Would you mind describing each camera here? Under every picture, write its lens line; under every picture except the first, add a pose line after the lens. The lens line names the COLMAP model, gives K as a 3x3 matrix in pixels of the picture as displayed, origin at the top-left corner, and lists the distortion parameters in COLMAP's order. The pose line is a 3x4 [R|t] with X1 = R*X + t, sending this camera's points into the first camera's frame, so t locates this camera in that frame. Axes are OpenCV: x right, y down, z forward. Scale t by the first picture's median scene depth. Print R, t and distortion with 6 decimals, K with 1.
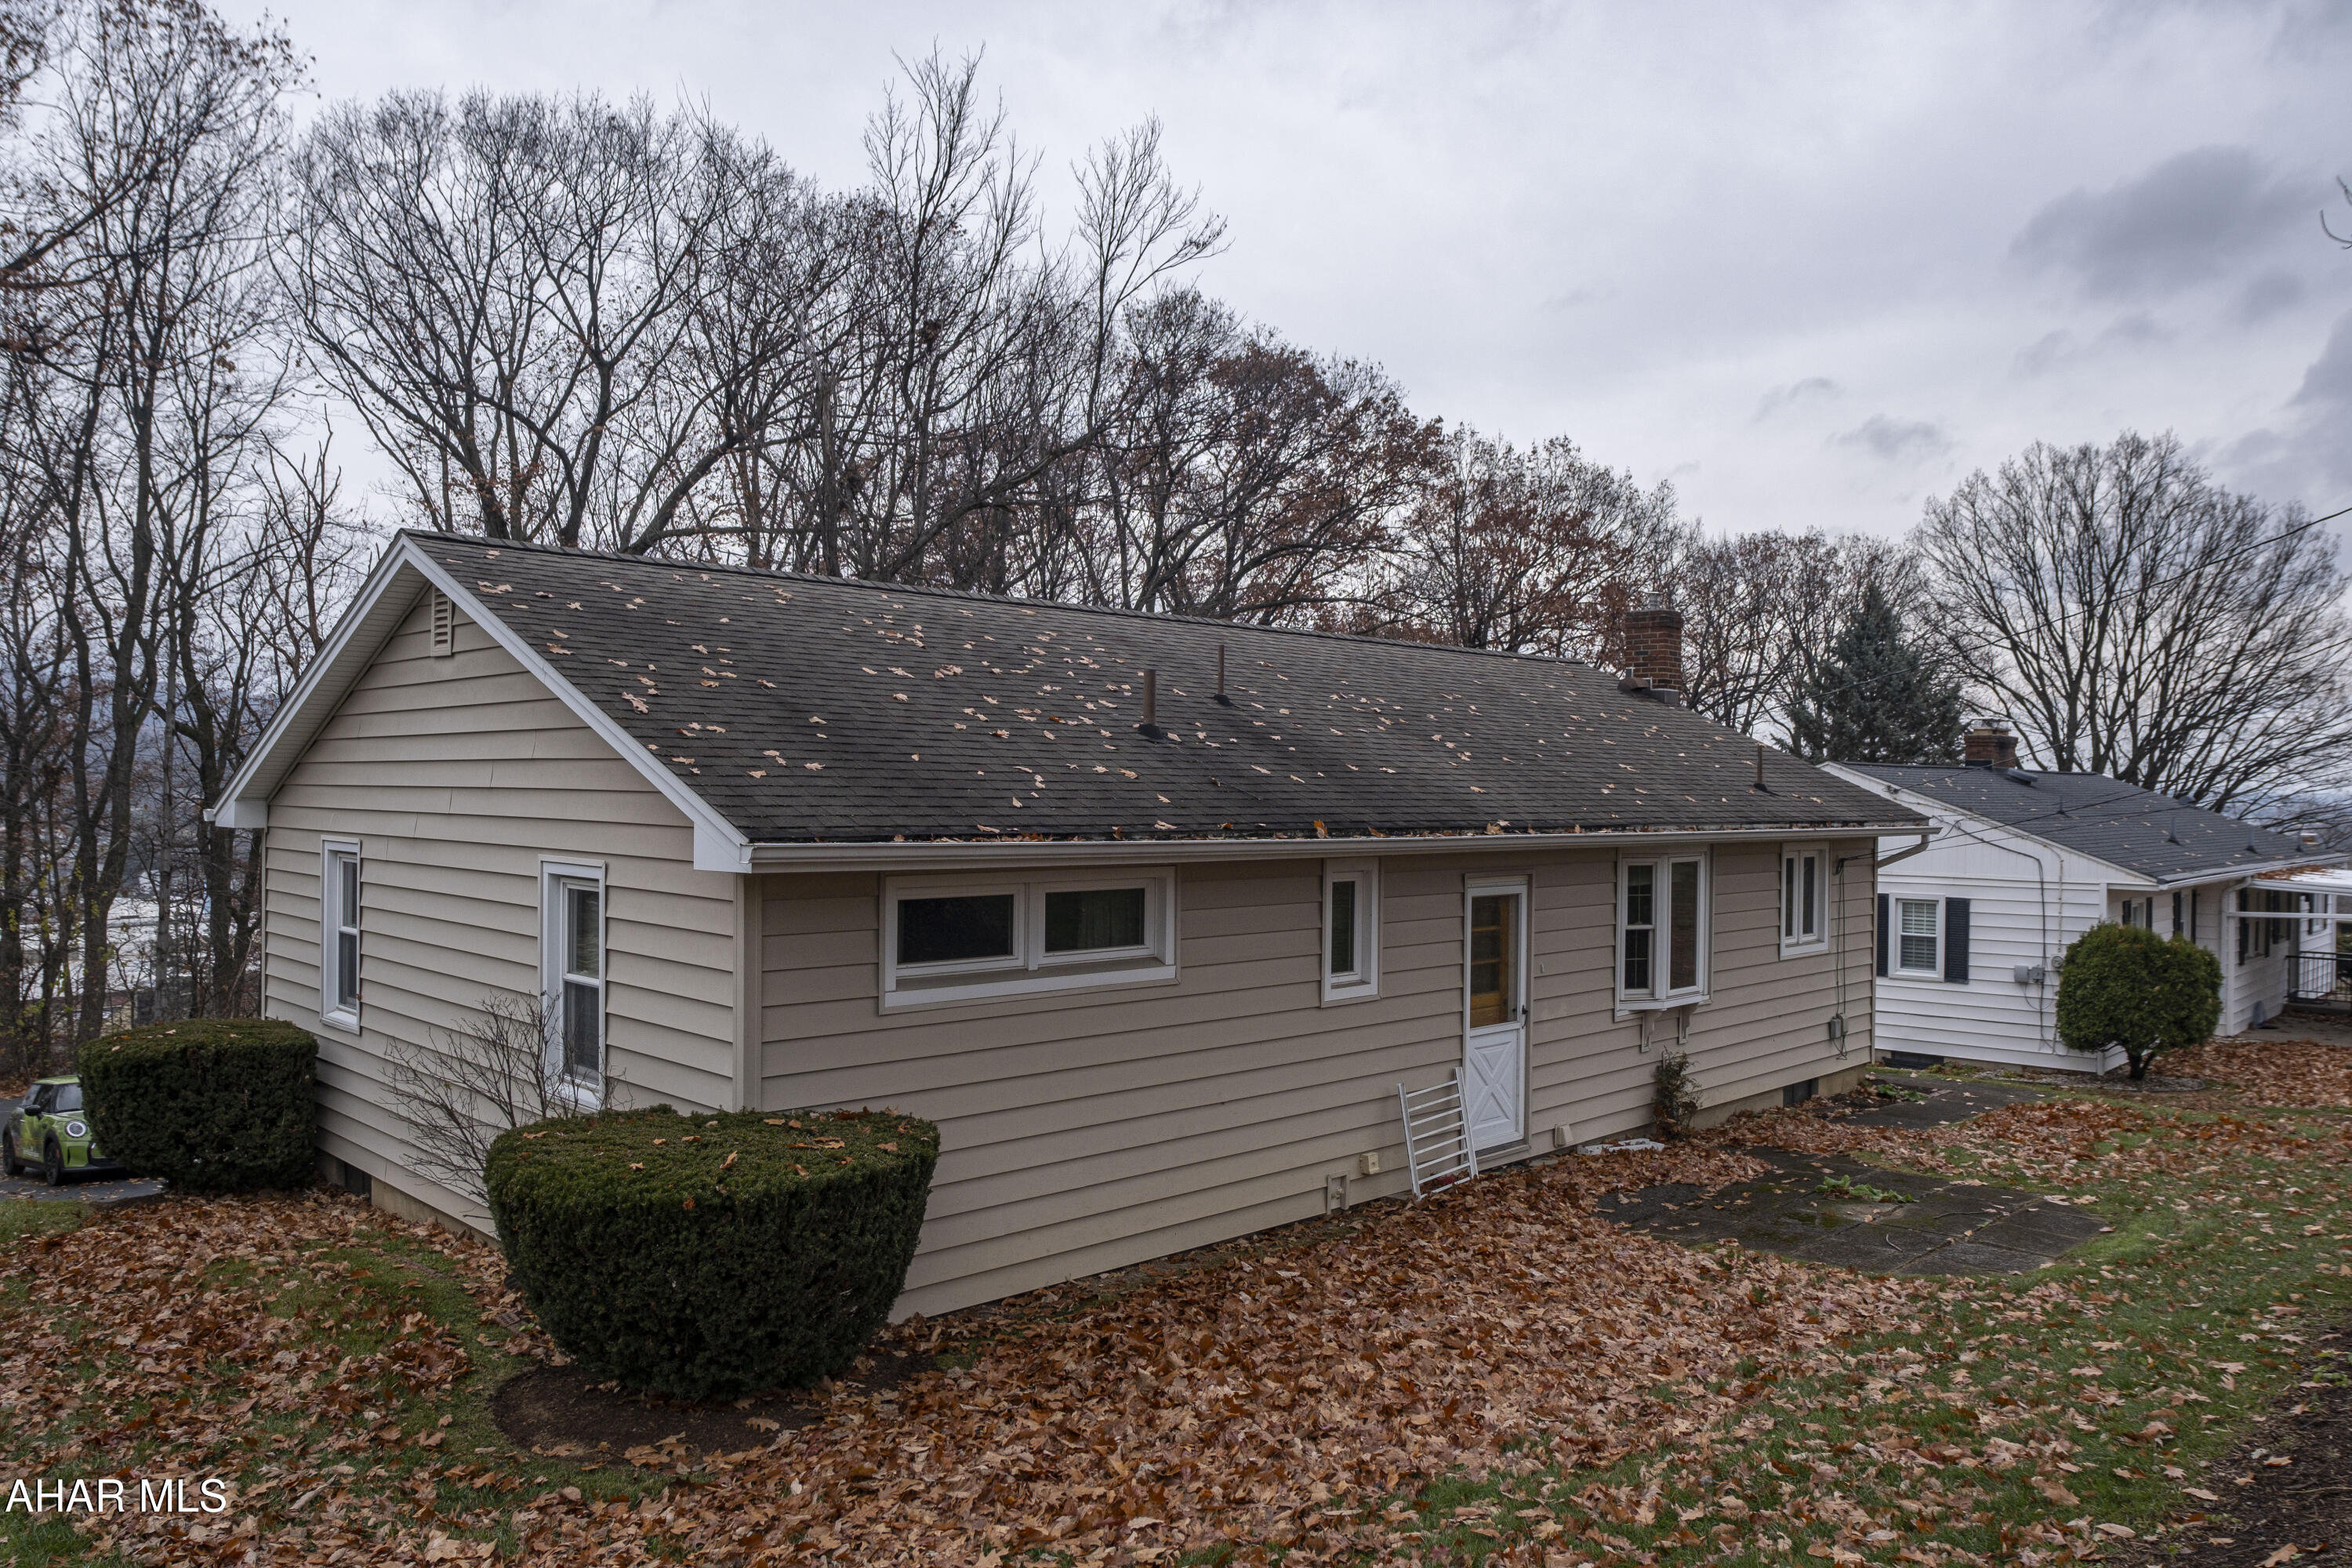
lens RADIAL K [[1698.1, 0, 1176.0], [0, 1698.1, 784.0], [0, 0, 1]] dist [-0.108794, 0.000612]
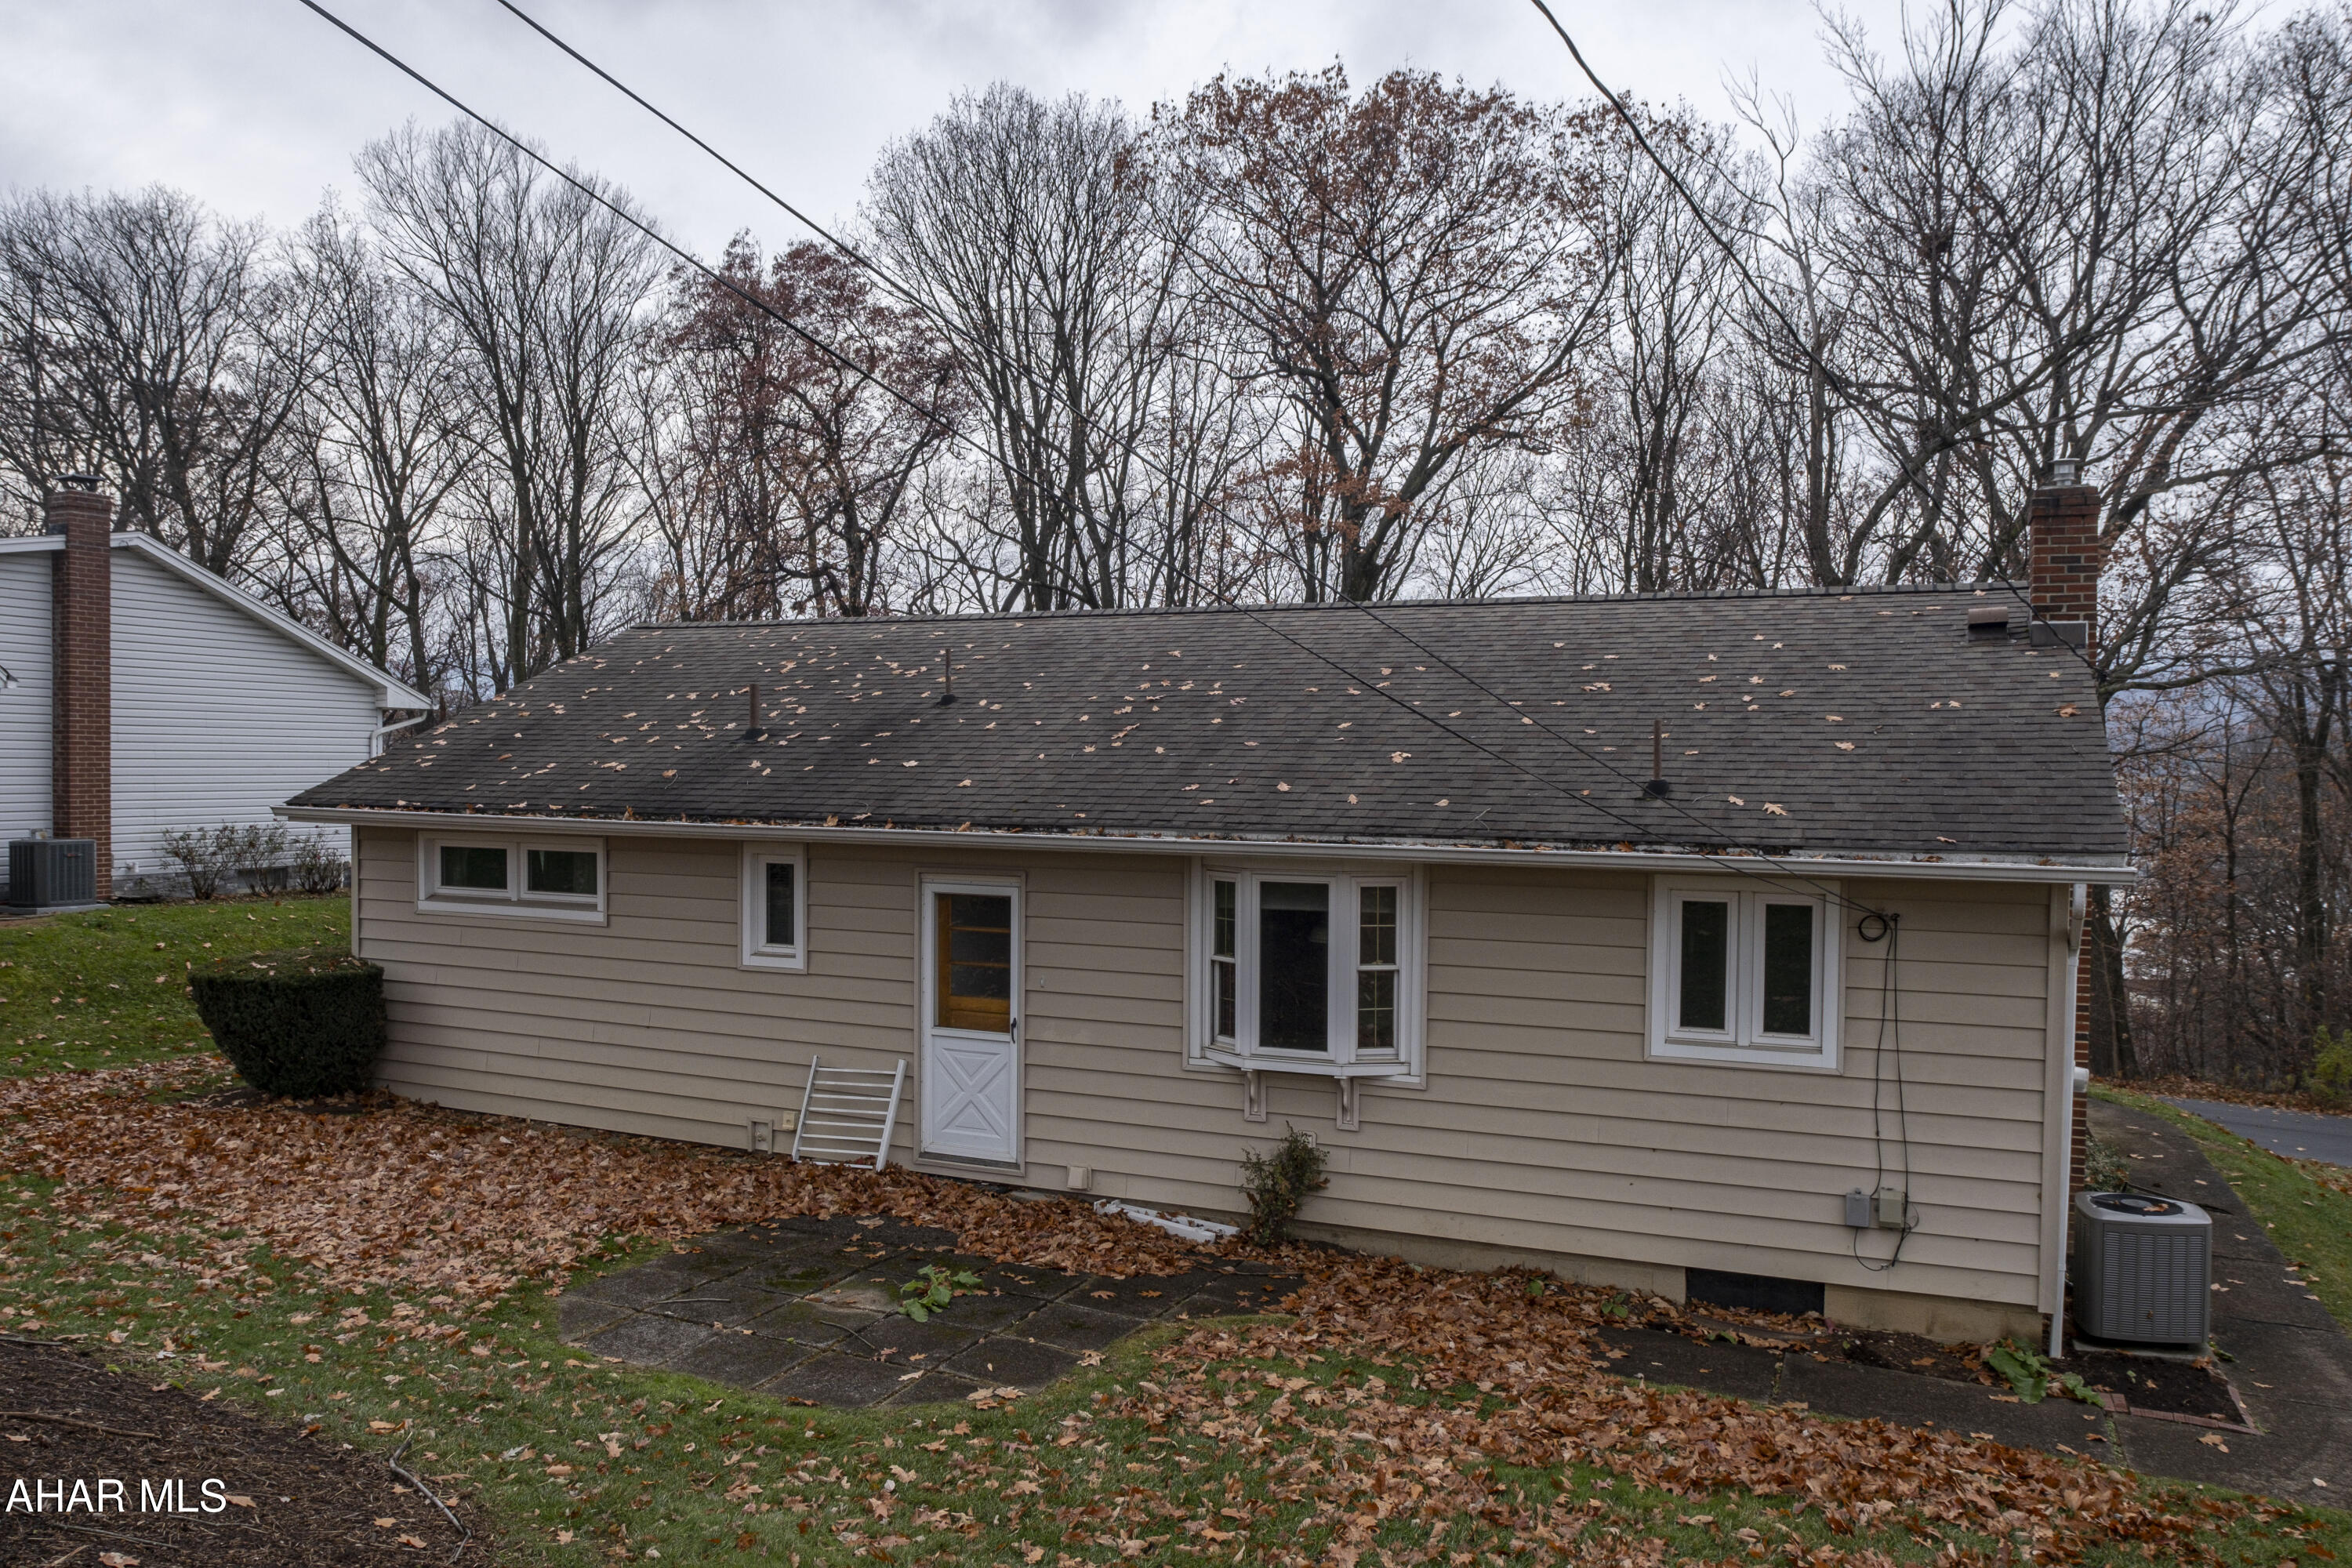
lens RADIAL K [[1698.1, 0, 1176.0], [0, 1698.1, 784.0], [0, 0, 1]] dist [-0.108794, 0.000612]
pose [[0.355238, 0.001147, -0.934775, 1.142192], [-0.006129, 0.999981, -0.001102, 0.003792], [0.934756, 0.006120, 0.355238, 0.779919]]
